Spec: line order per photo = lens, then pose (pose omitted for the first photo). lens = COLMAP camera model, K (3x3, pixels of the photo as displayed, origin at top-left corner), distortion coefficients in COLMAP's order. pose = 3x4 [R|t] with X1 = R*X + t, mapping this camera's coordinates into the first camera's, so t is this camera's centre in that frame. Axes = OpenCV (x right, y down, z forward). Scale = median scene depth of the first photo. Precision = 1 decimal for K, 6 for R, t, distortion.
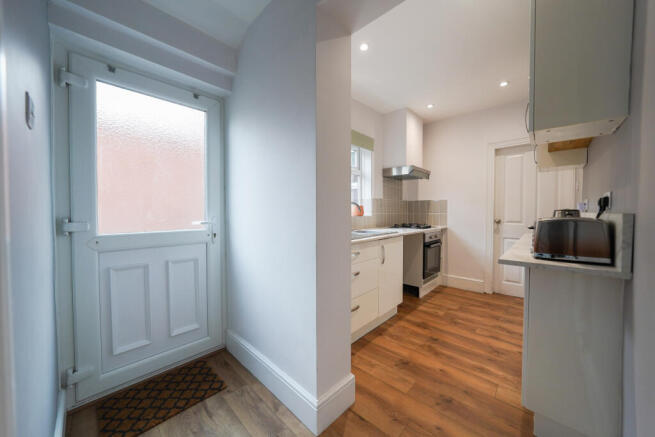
lens RADIAL K [[231.9, 0, 327.5], [0, 231.9, 218.5], [0, 0, 1]] dist [-0.019816, -0.000017]
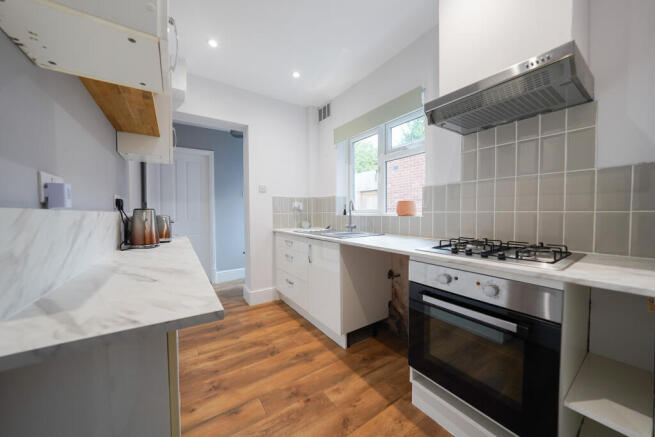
lens RADIAL K [[227.4, 0, 327.5], [0, 227.4, 218.5], [0, 0, 1]] dist [-0.019165, 0.000026]
pose [[-0.208752, 0.033472, -0.977396, 0.828408], [-0.013918, 0.999211, 0.037192, -0.024842], [0.977869, 0.021367, -0.208122, 0.900443]]
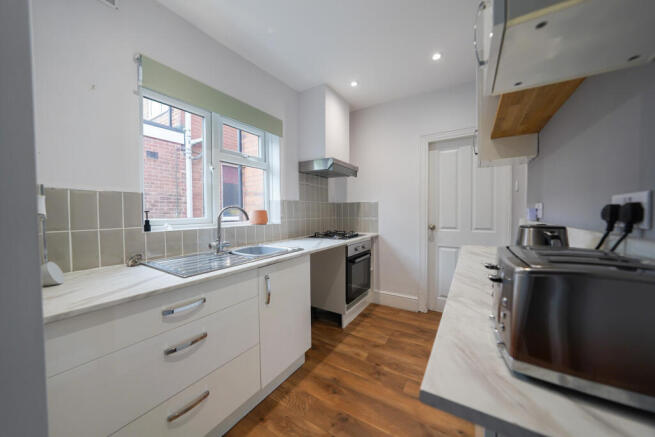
lens RADIAL K [[227.4, 0, 327.5], [0, 227.4, 218.5], [0, 0, 1]] dist [-0.019165, 0.000026]
pose [[0.980731, -0.012157, 0.194984, 0.199263], [0.012005, 0.999926, 0.001962, -0.027333], [-0.194993, 0.000416, 0.980804, 0.252855]]
